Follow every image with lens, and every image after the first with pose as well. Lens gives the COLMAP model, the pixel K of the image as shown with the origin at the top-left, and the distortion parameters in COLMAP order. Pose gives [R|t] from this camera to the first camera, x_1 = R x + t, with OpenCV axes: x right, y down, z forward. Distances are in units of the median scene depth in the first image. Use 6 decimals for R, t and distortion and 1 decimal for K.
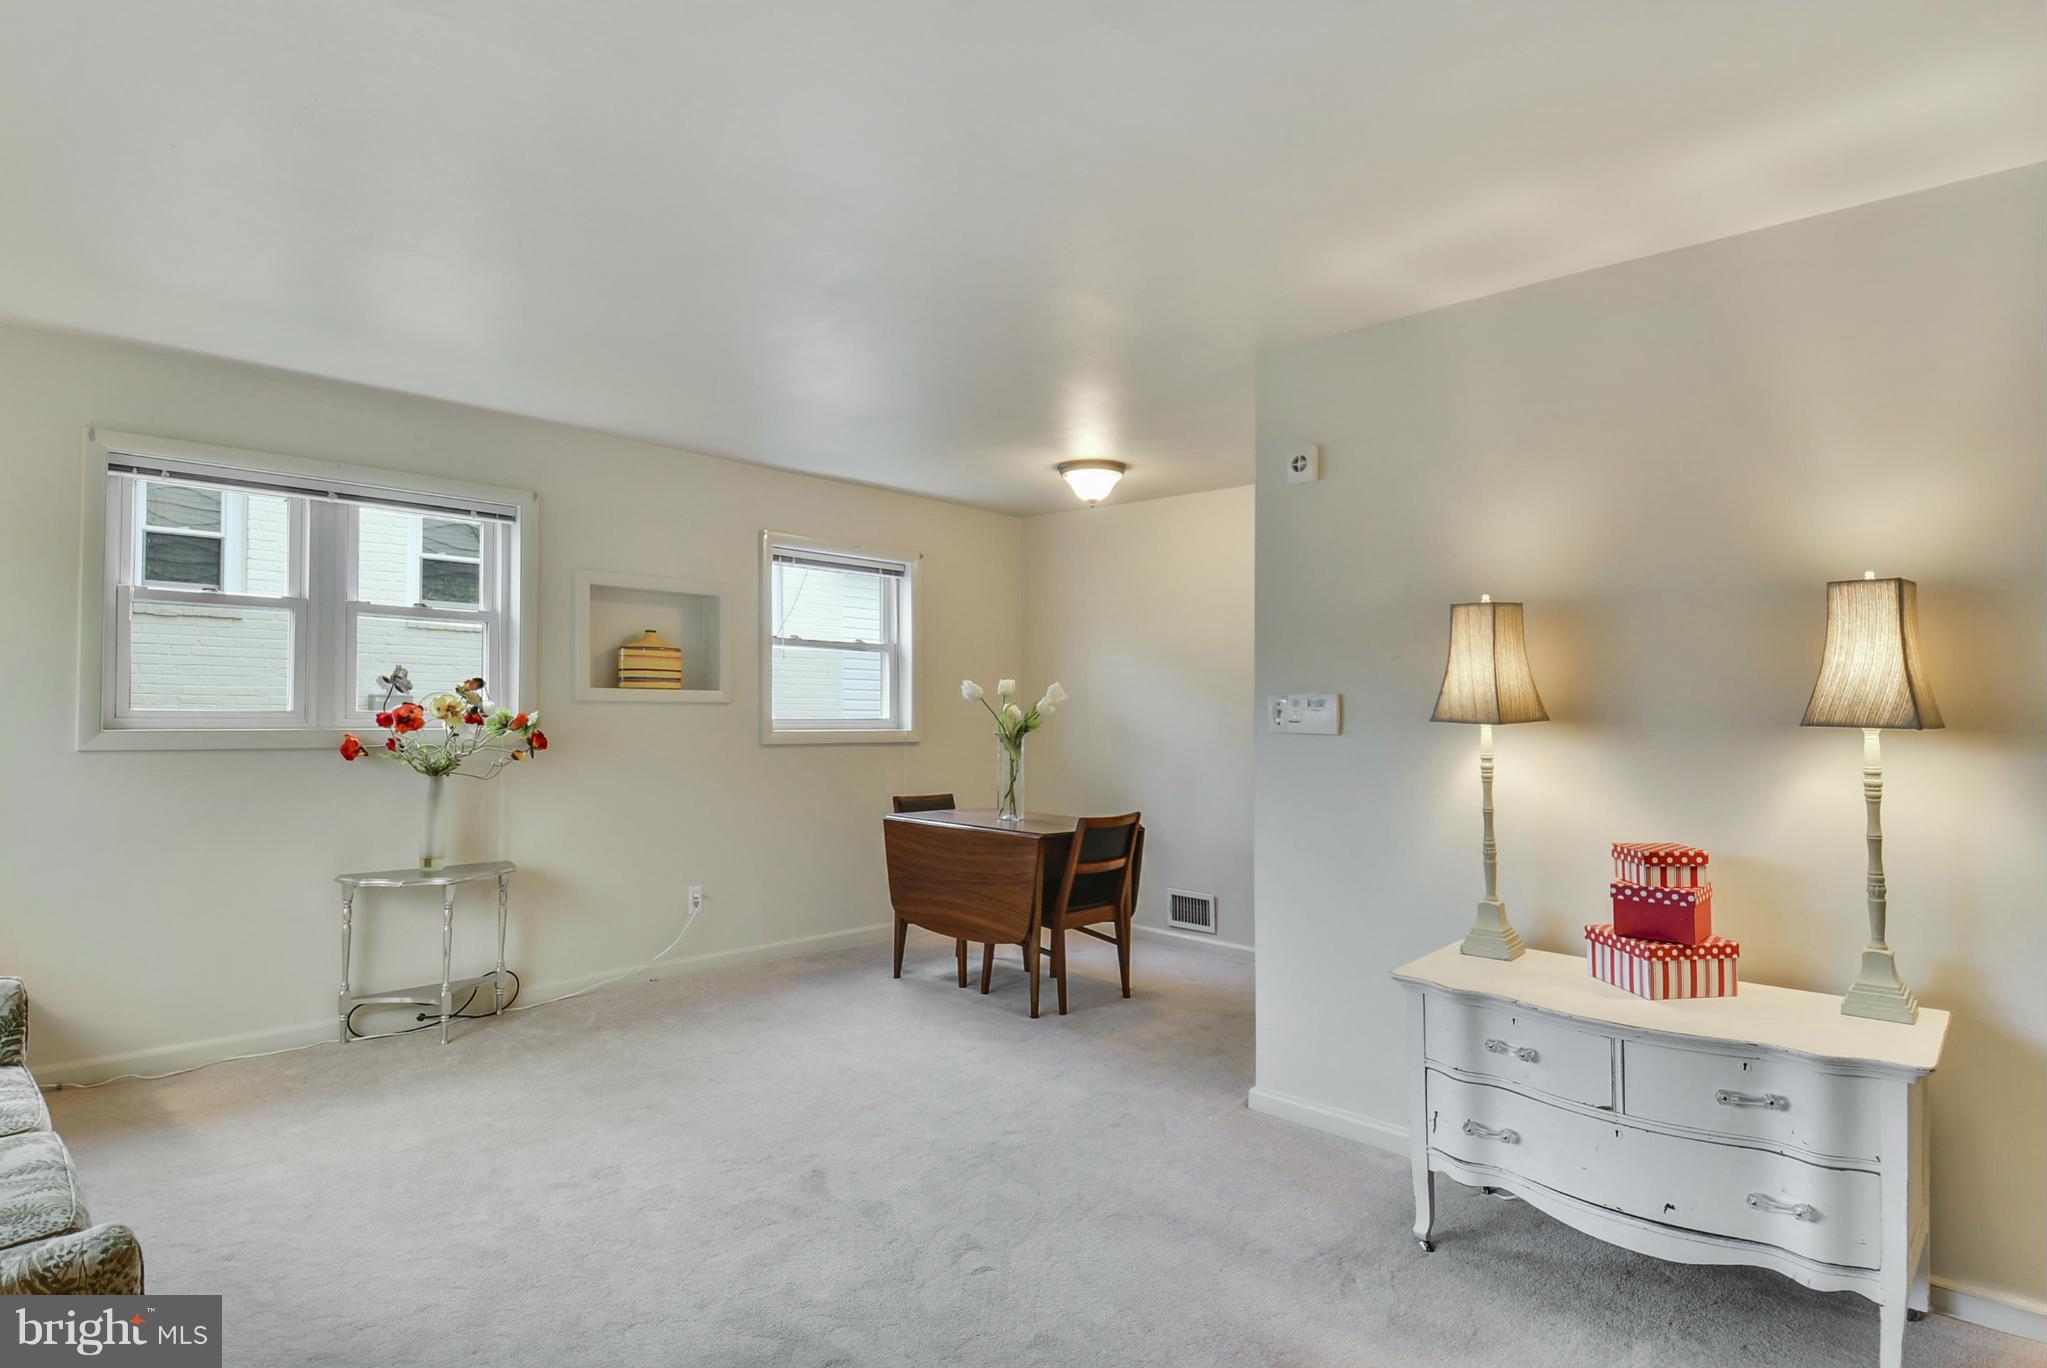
lens RADIAL K [[1063.0, 0, 1041.2], [0, 1063.0, 689.8], [0, 0, 1]] dist [-0.008087, -0.006331]
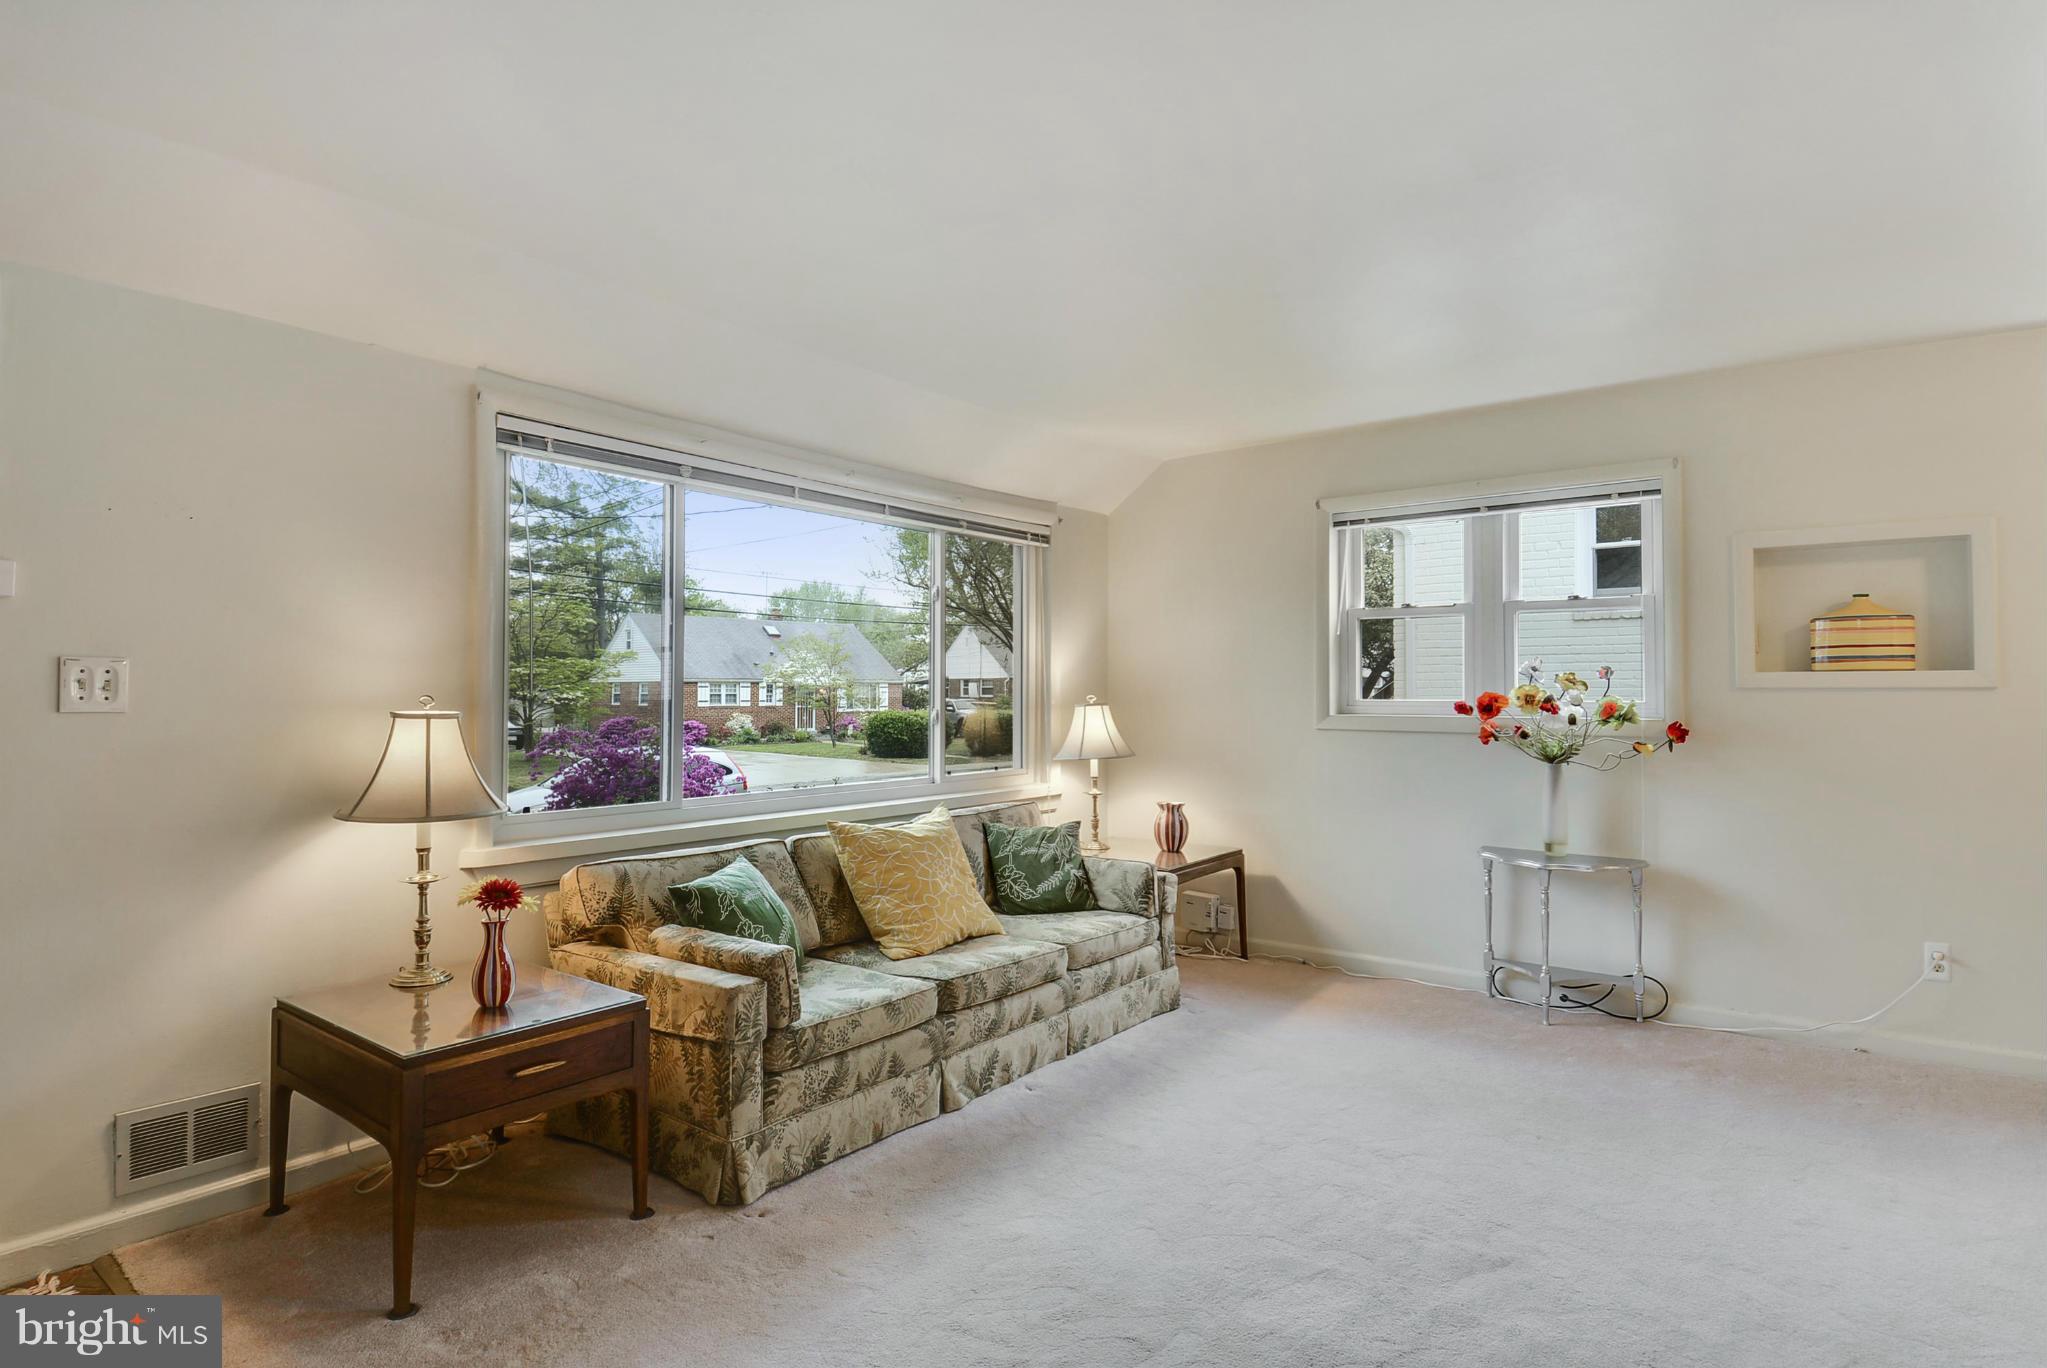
lens RADIAL K [[1063.0, 0, 1044.7], [0, 1063.0, 689.9], [0, 0, 1]] dist [-0.008087, -0.006331]
pose [[0.111209, -0.014476, -0.993692, 0.376448], [0.019157, 0.999739, -0.012420, 0.012825], [0.993612, -0.017655, 0.111457, 0.380165]]
